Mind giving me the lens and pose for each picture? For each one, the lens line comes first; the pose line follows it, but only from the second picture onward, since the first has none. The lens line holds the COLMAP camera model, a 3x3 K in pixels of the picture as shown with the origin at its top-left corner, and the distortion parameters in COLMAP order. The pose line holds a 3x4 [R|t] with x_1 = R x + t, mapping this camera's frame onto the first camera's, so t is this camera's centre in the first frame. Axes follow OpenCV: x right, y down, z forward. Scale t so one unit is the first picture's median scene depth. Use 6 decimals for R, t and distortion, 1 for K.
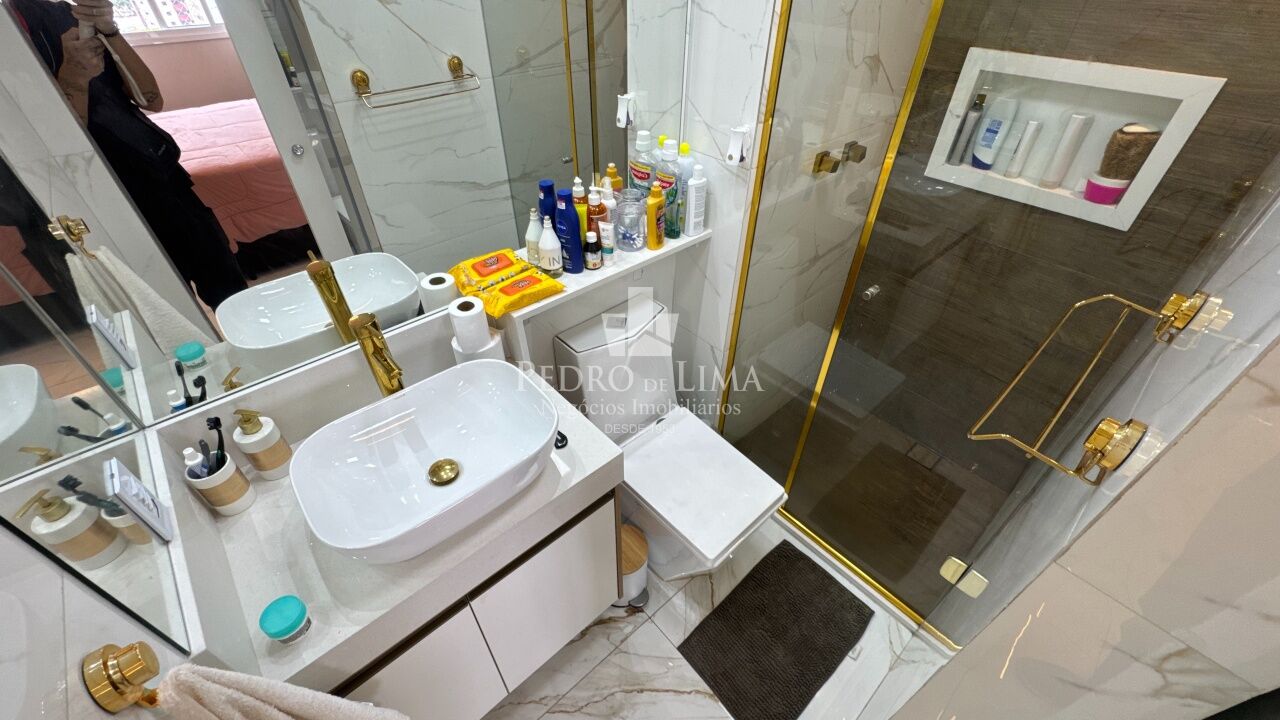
lens RADIAL K [[512.3, 0, 638.6], [0, 512.3, 358.3], [0, 0, 1]] dist [-0.001988, -0.000706]
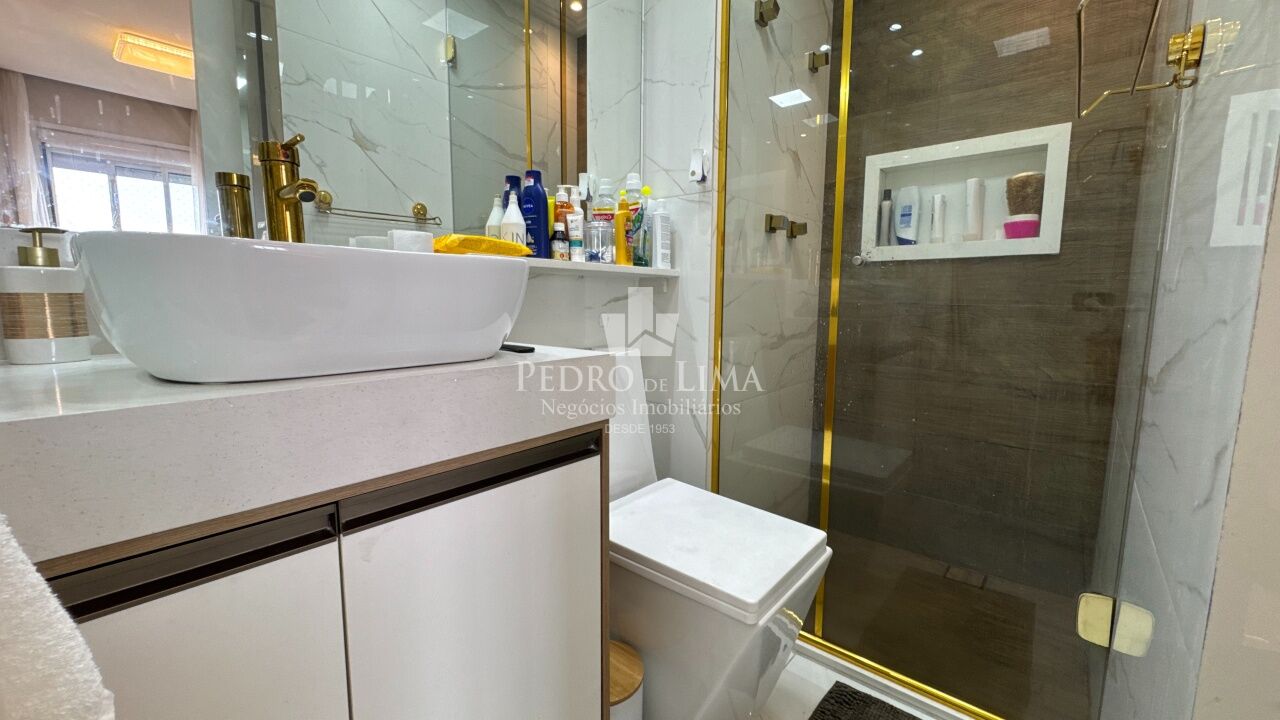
lens RADIAL K [[512.3, 0, 638.6], [0, 512.3, 358.3], [0, 0, 1]] dist [-0.001988, -0.000706]
pose [[0.990740, -0.015895, 0.134841, -0.072803], [0.086482, 0.839474, -0.536474, 0.442676], [-0.104668, 0.543167, 0.833075, 0.316493]]
